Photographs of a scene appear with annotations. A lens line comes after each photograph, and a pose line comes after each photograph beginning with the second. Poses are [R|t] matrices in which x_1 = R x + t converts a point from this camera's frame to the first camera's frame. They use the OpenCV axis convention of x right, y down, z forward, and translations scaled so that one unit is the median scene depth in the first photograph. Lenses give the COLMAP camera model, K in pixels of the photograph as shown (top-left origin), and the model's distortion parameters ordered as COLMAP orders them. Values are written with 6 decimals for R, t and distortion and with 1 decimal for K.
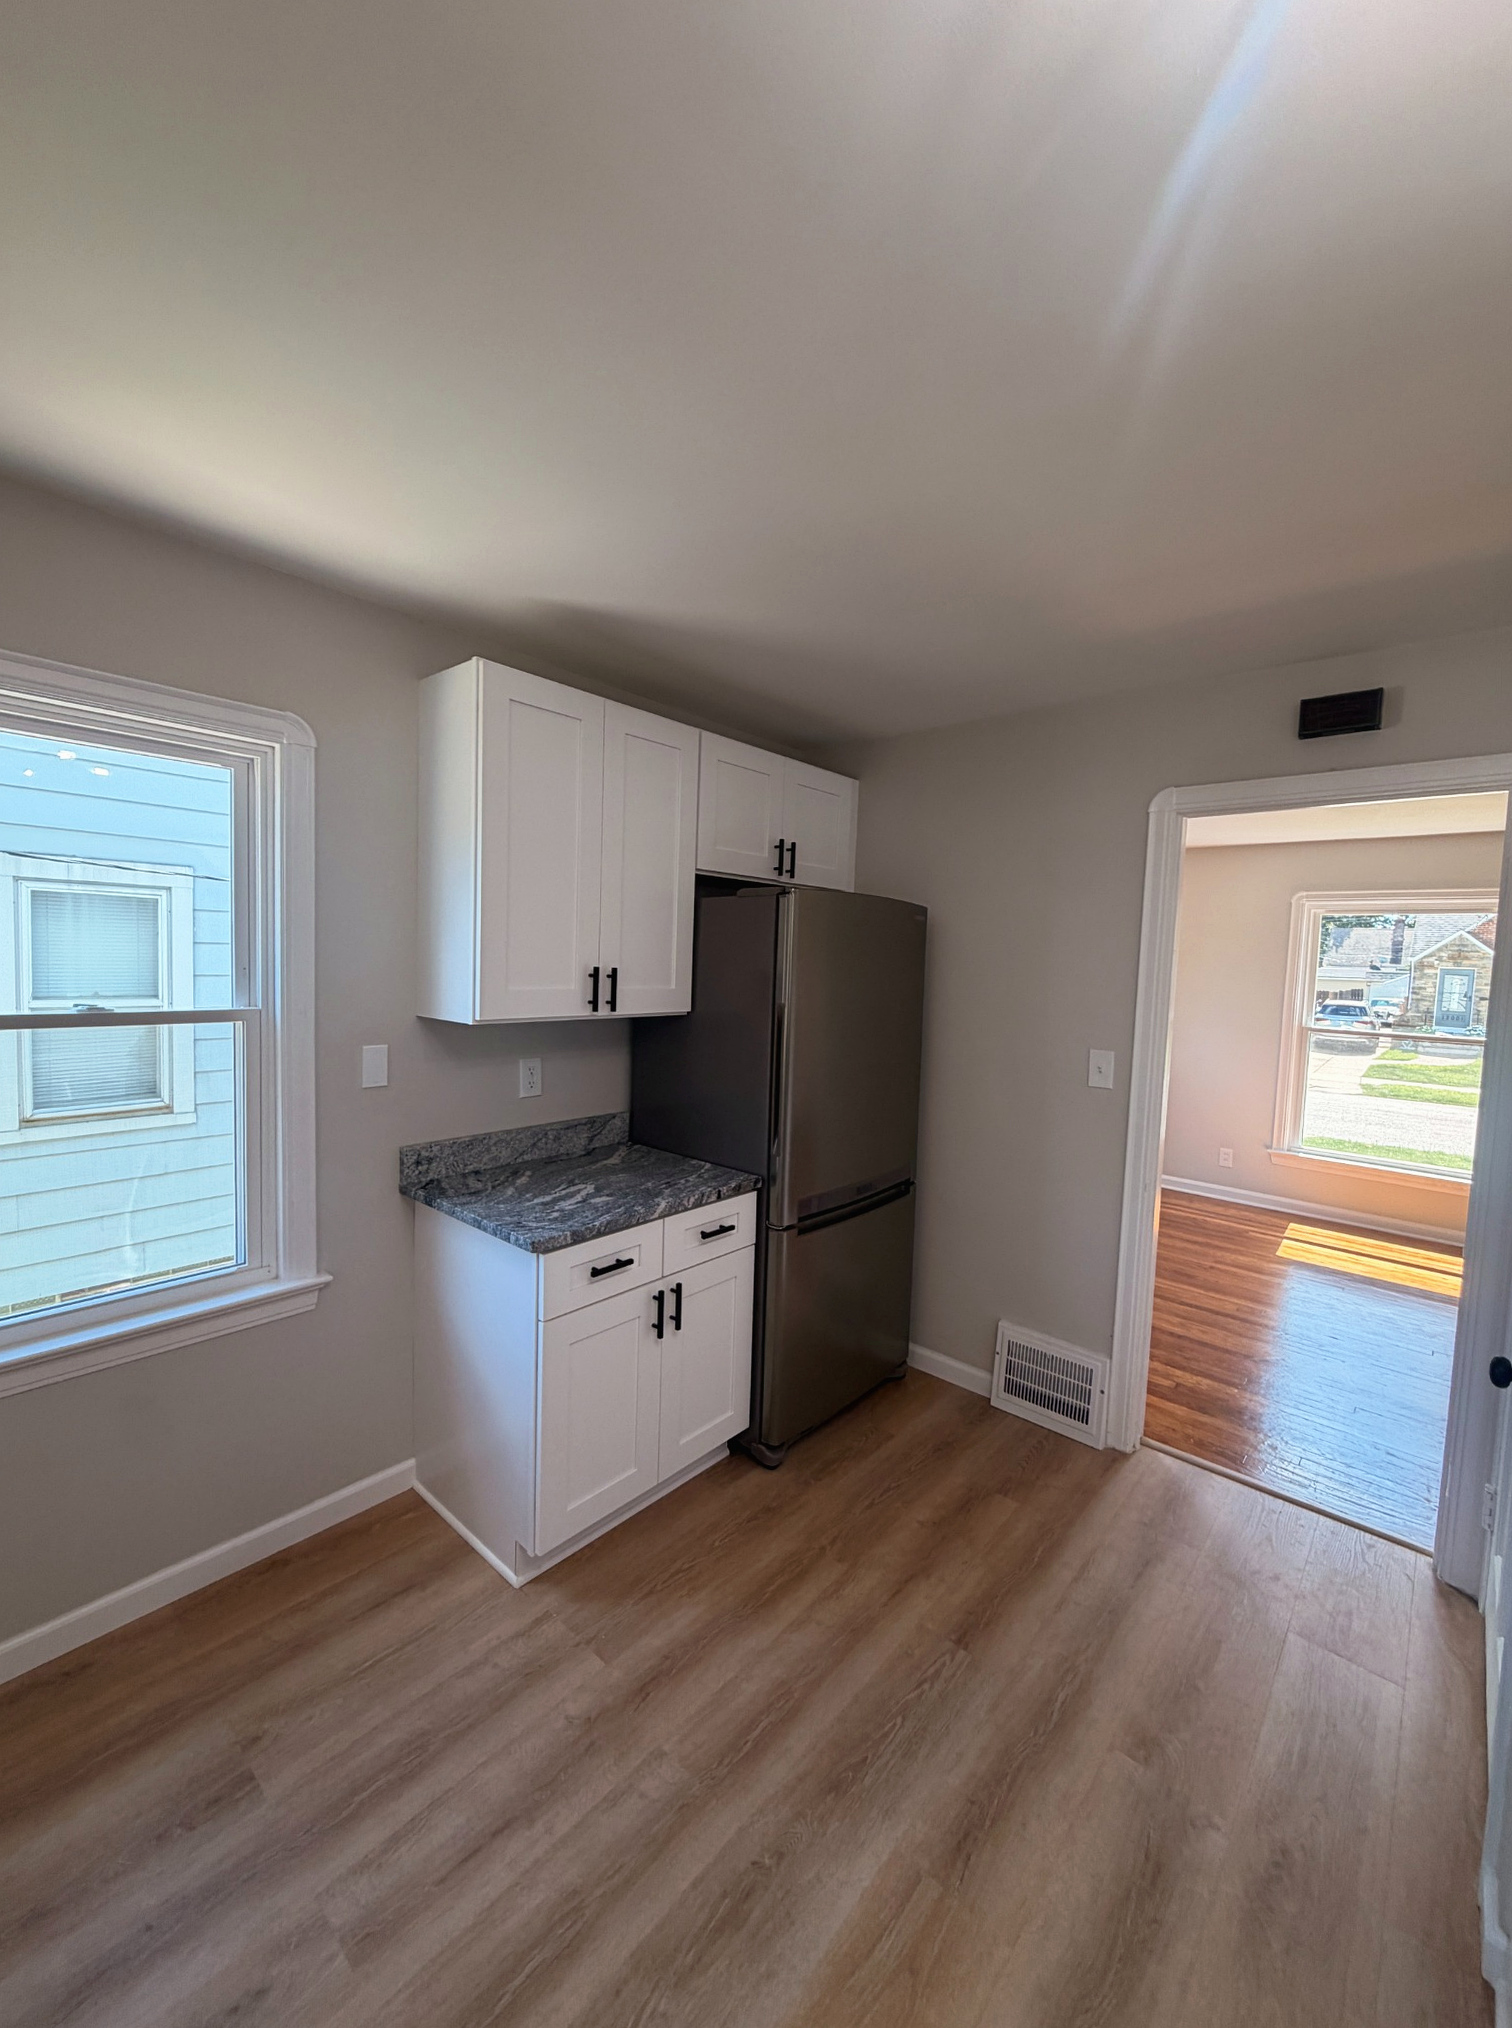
lens RADIAL K [[820.2, 0, 761.2], [0, 820.2, 1006.2], [0, 0, 1]] dist [0.000911, 0.000817]
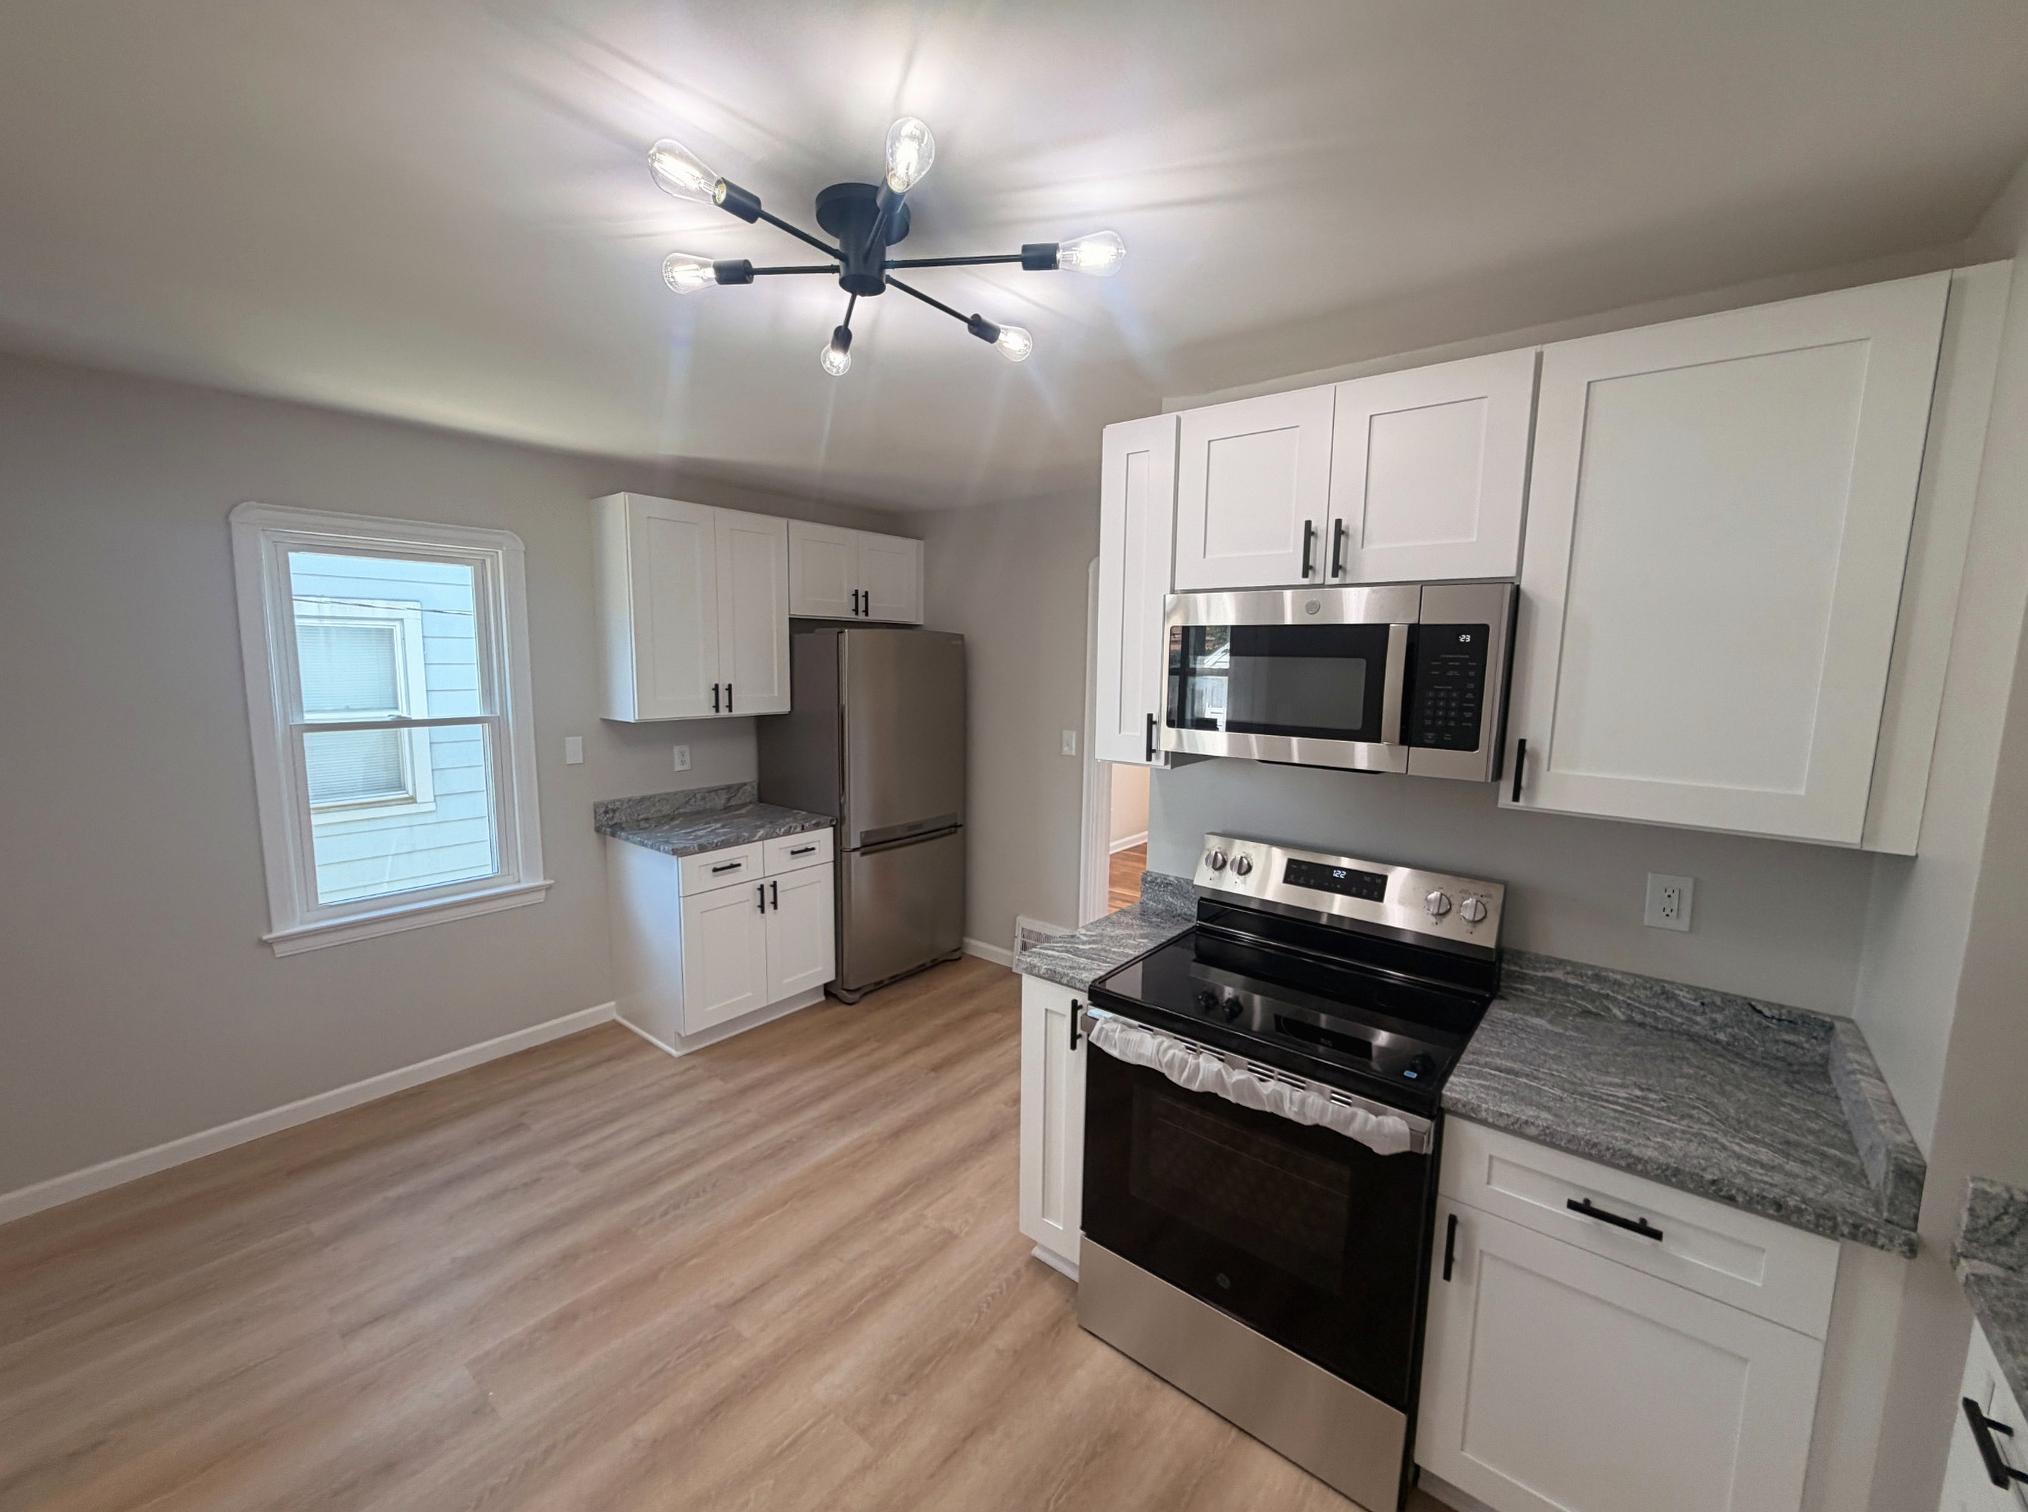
lens RADIAL K [[820.2, 0, 1016.1], [0, 820.2, 754.2], [0, 0, 1]] dist [0.000911, 0.000817]
pose [[0.998915, -0.024881, 0.039371, 0.295751], [0.022379, 0.997778, 0.062763, 0.000478], [-0.040845, -0.061814, 0.997252, -0.569691]]
